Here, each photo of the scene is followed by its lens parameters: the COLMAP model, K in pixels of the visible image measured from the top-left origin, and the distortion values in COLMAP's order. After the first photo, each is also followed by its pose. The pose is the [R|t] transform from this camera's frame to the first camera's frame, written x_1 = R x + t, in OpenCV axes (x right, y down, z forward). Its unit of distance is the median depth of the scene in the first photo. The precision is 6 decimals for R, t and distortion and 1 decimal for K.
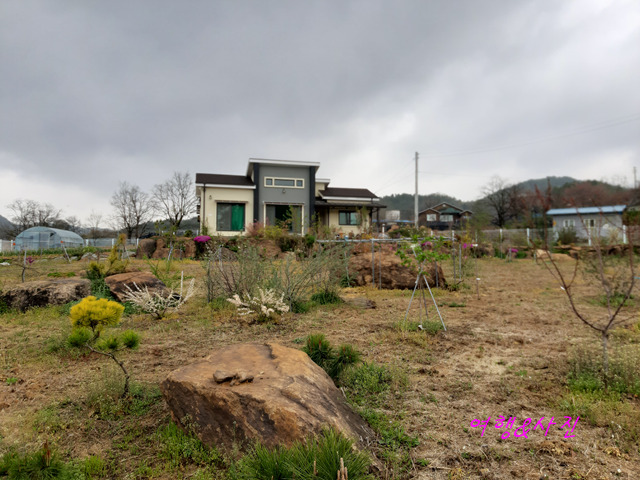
lens RADIAL K [[503.3, 0, 319.8], [0, 503.3, 240.6], [0, 0, 1]] dist [-0.031152, -0.009062]
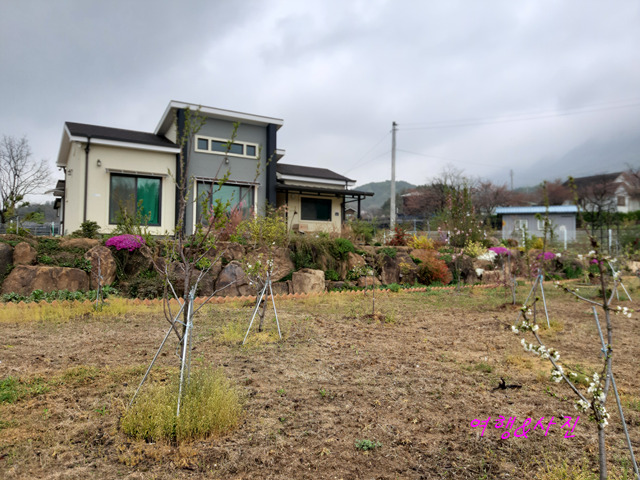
lens RADIAL K [[503.3, 0, 322.0], [0, 503.3, 241.9], [0, 0, 1]] dist [-0.031152, -0.009062]
pose [[0.949559, 0.011632, 0.313374, -0.150718], [-0.014535, 0.999870, 0.006928, -0.006521], [-0.313252, -0.011134, 0.949605, 0.385422]]
